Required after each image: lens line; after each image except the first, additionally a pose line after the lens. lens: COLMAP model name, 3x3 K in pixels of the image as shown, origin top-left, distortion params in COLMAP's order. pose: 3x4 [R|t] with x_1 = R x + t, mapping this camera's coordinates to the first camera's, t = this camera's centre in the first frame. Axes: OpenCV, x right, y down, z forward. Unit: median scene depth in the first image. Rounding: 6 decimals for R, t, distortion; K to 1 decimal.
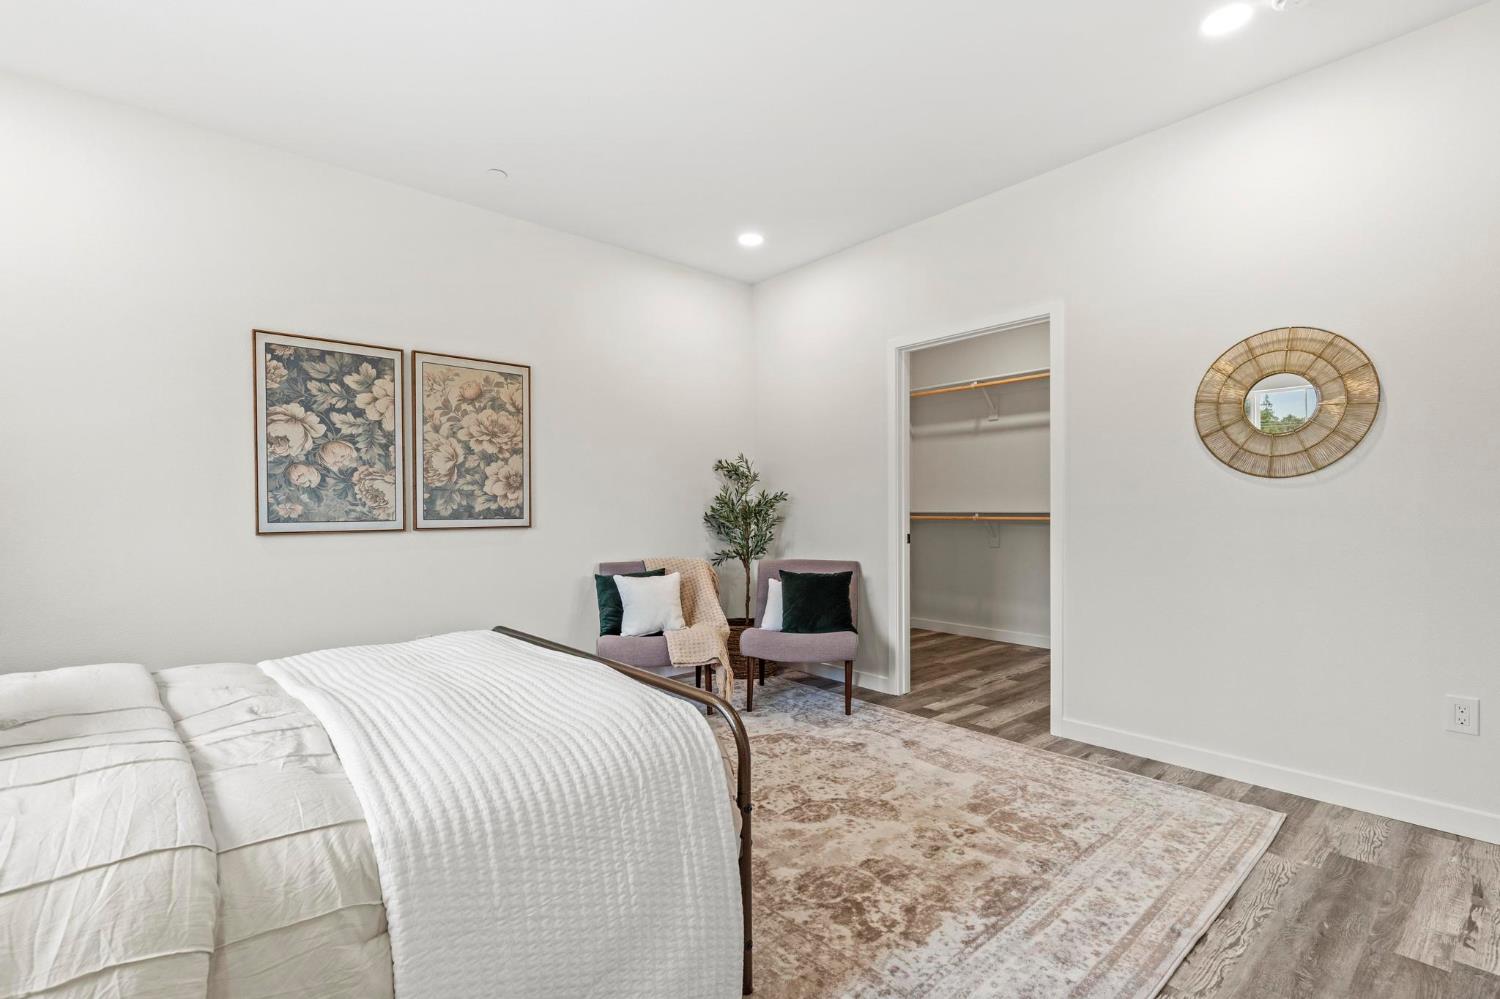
lens RADIAL K [[680.0, 0, 749.0], [0, 680.0, 522.2], [0, 0, 1]] dist [0.000912, -0.000435]
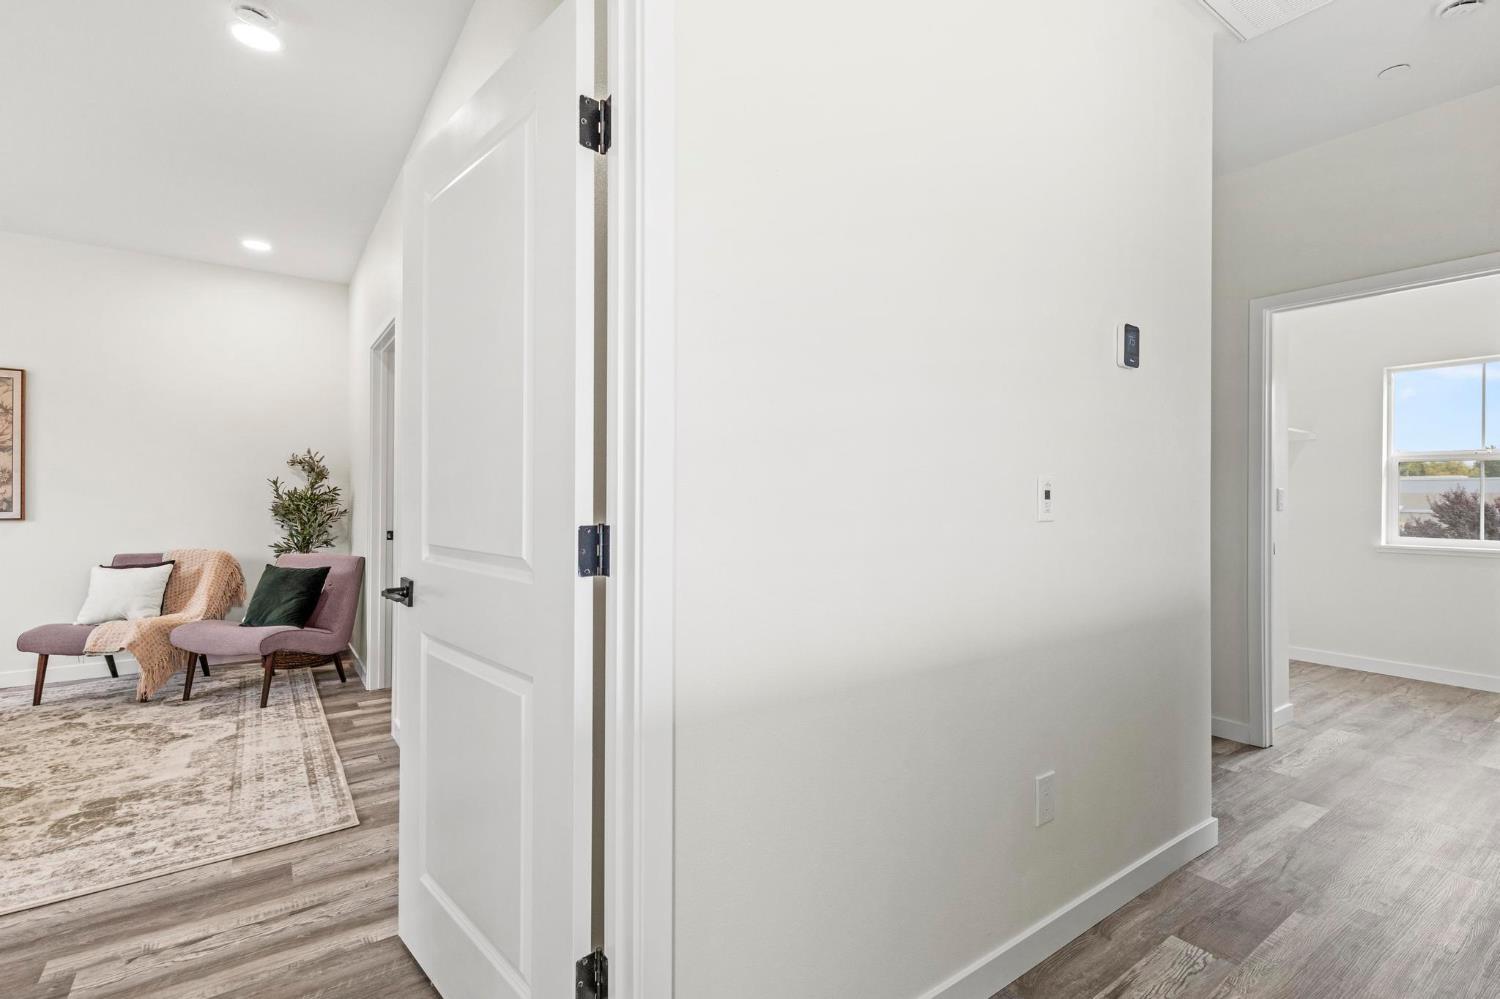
lens RADIAL K [[693.7, 0, 750.0], [0, 693.7, 499.5], [0, 0, 1]] dist [0.001760, 0.000564]
pose [[0.995284, 0.010448, -0.096443, 1.160058], [-0.011455, 0.999885, -0.009897, -0.033778], [0.096329, 0.010955, 0.995289, 0.030629]]
